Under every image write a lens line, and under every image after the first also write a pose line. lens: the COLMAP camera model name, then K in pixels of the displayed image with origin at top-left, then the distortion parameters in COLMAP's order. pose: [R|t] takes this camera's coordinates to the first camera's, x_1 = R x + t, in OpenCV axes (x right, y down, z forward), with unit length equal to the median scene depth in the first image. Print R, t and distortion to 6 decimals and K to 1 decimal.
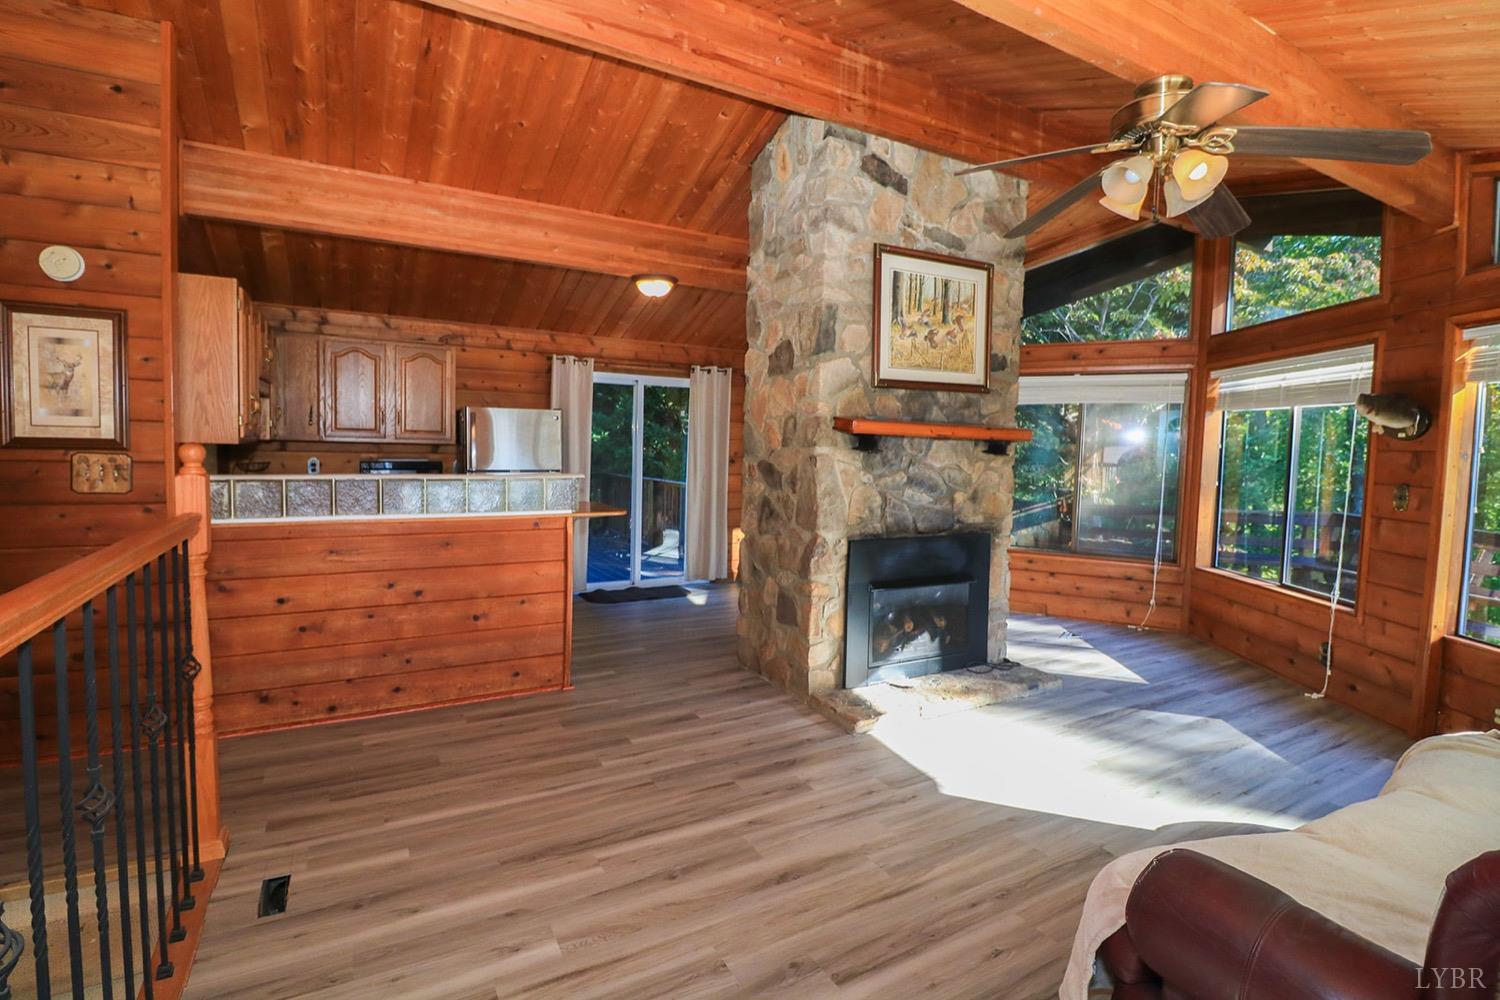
lens RADIAL K [[700.4, 0, 749.2], [0, 700.4, 483.2], [0, 0, 1]] dist [0.001745, -0.010368]
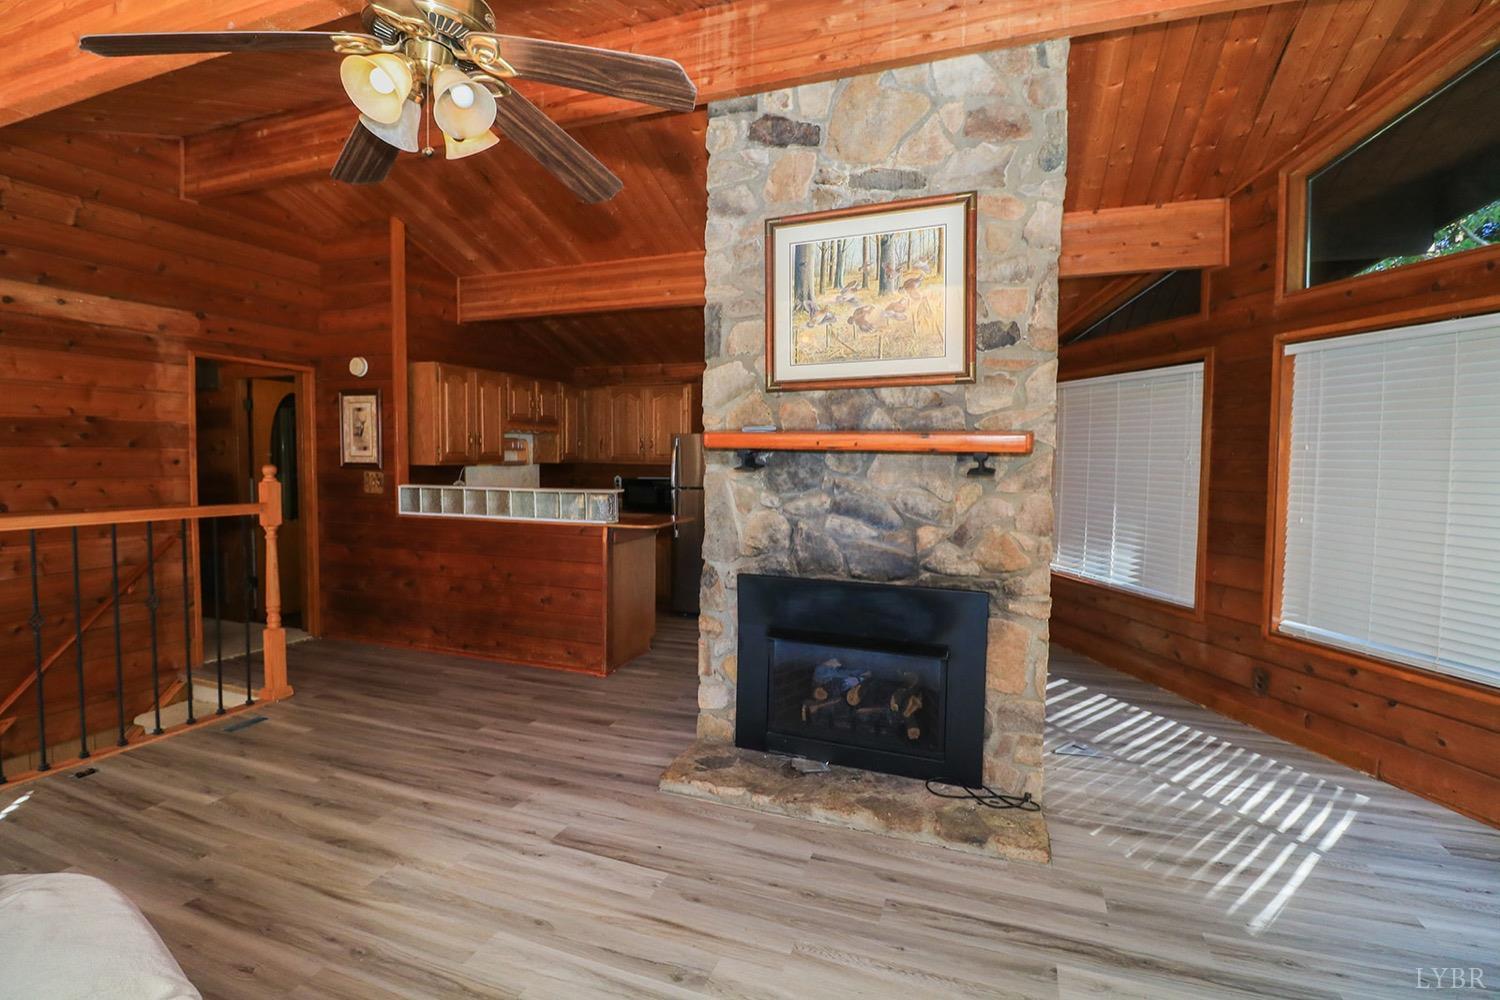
lens RADIAL K [[690.7, 0, 748.6], [0, 690.7, 488.2], [0, 0, 1]] dist [0.002297, -0.014831]
pose [[0.646373, 0.017697, -0.762816, 0.783094], [-0.037422, 0.999263, -0.008527, -0.015138], [0.762103, 0.034058, 0.646559, 0.453378]]
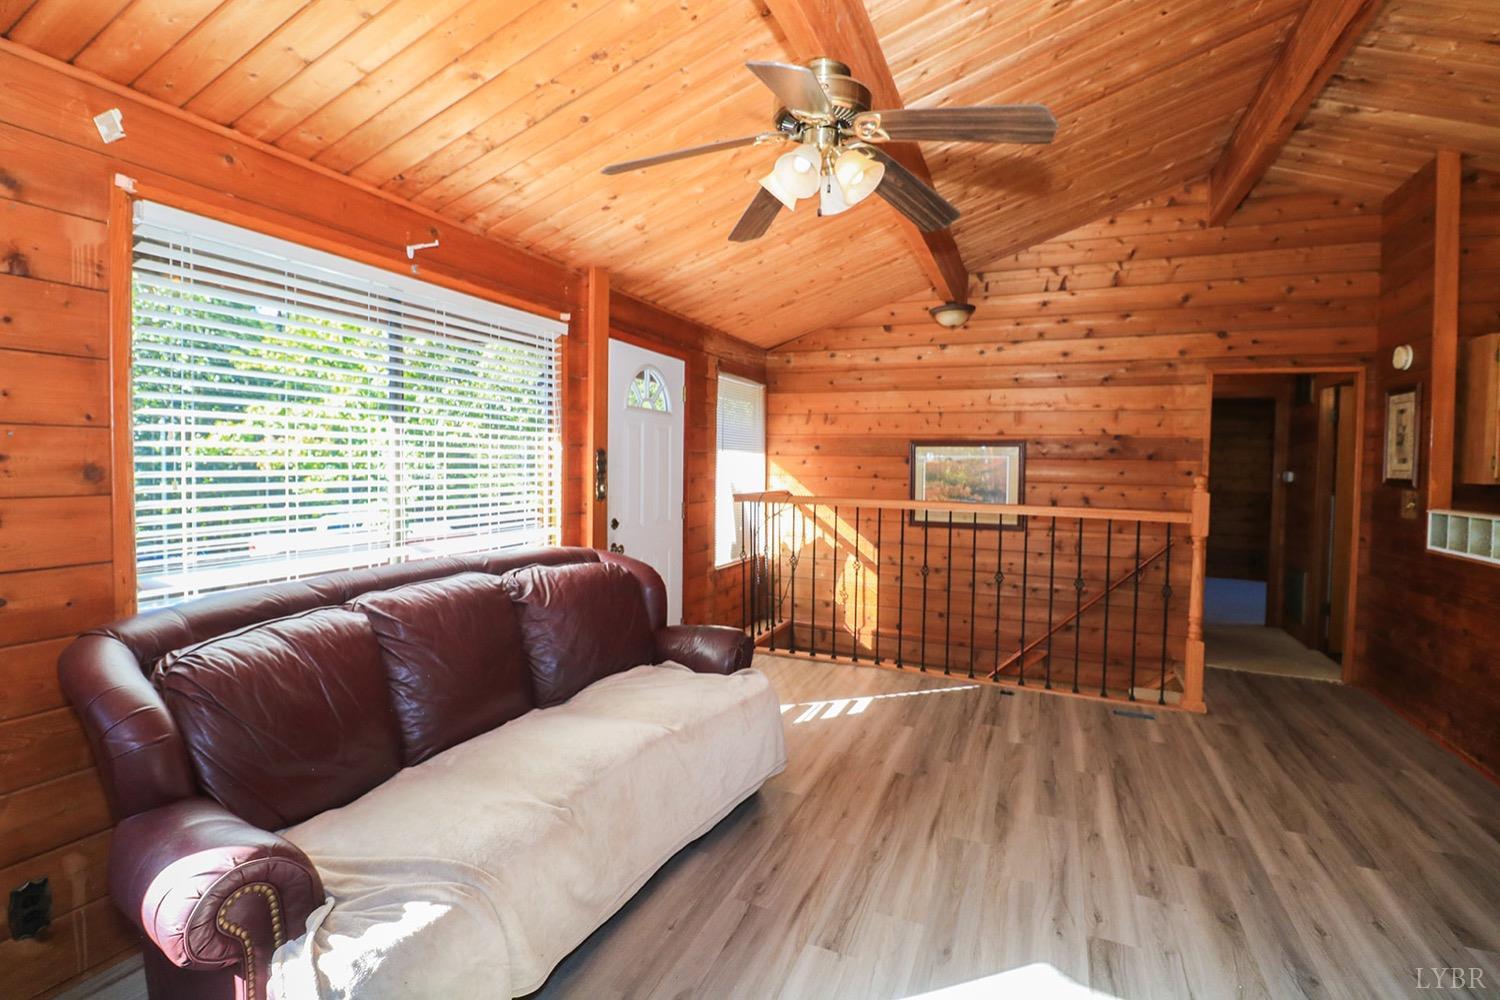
lens RADIAL K [[690.7, 0, 748.6], [0, 690.7, 488.2], [0, 0, 1]] dist [0.002297, -0.014831]
pose [[-0.796261, -0.013857, -0.604795, 0.694651], [-0.070235, 0.995094, 0.069671, -0.036994], [0.600862, 0.097954, -0.793328, 0.979505]]
